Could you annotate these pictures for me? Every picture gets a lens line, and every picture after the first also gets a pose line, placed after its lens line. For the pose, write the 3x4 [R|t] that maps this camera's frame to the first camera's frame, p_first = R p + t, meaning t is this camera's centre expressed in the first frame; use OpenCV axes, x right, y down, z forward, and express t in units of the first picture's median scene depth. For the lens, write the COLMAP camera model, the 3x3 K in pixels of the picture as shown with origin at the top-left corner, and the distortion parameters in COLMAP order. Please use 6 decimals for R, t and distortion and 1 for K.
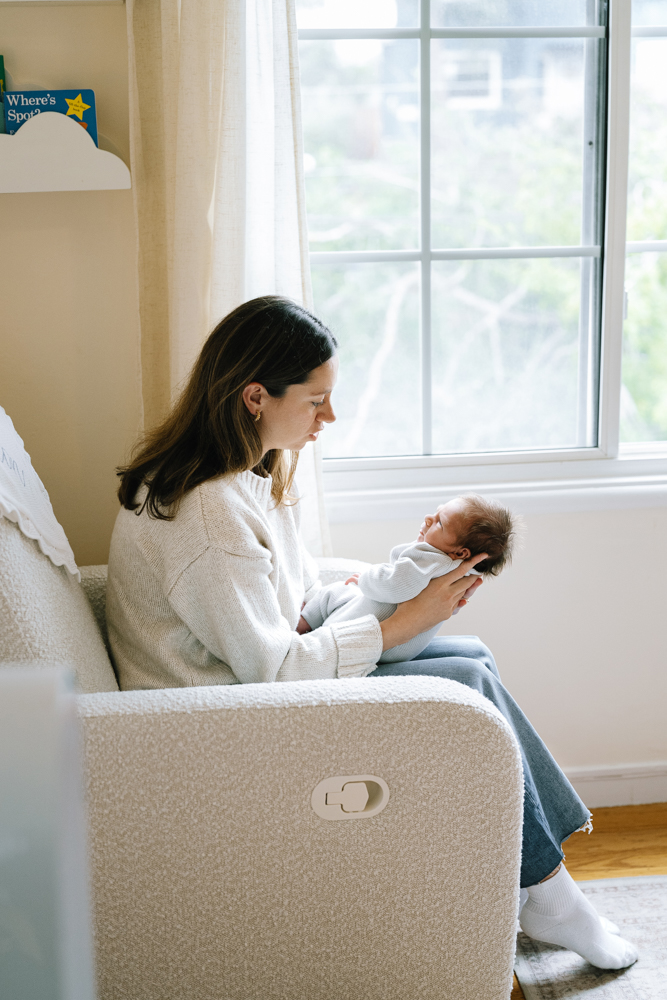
lens RADIAL K [[1396.6, 0, 300.4], [0, 1396.6, 497.2], [0, 0, 1]] dist [0.000730, -0.006701]
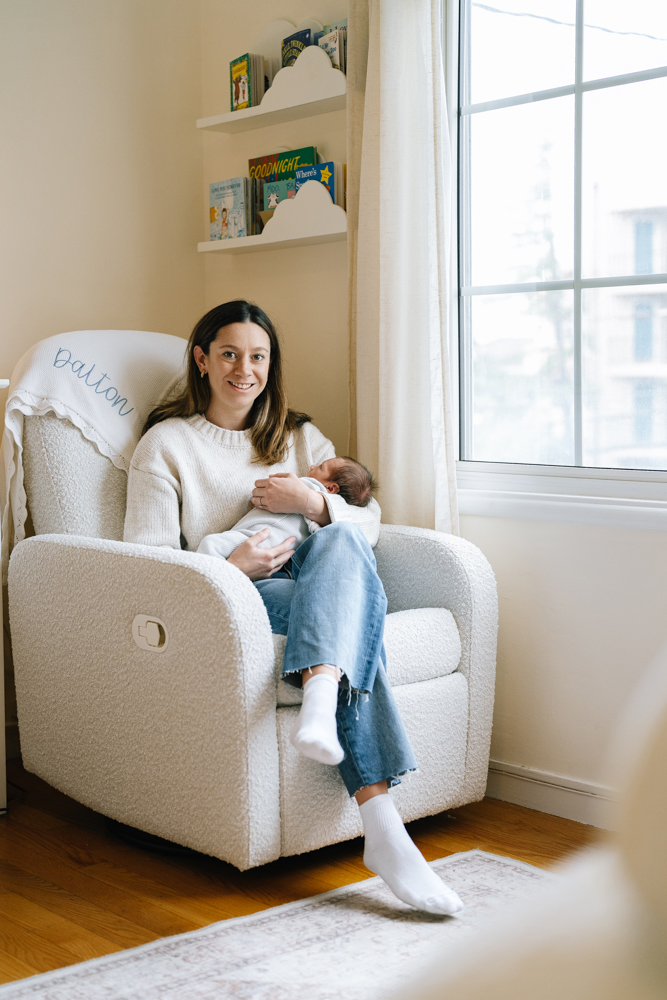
lens RADIAL K [[1396.6, 0, 300.4], [0, 1396.6, 497.2], [0, 0, 1]] dist [0.000730, -0.006701]
pose [[0.601111, 0.085718, -0.794555, 0.935241], [-0.193180, 0.980332, -0.040389, 0.088276], [0.775466, 0.177771, 0.605847, 0.211657]]
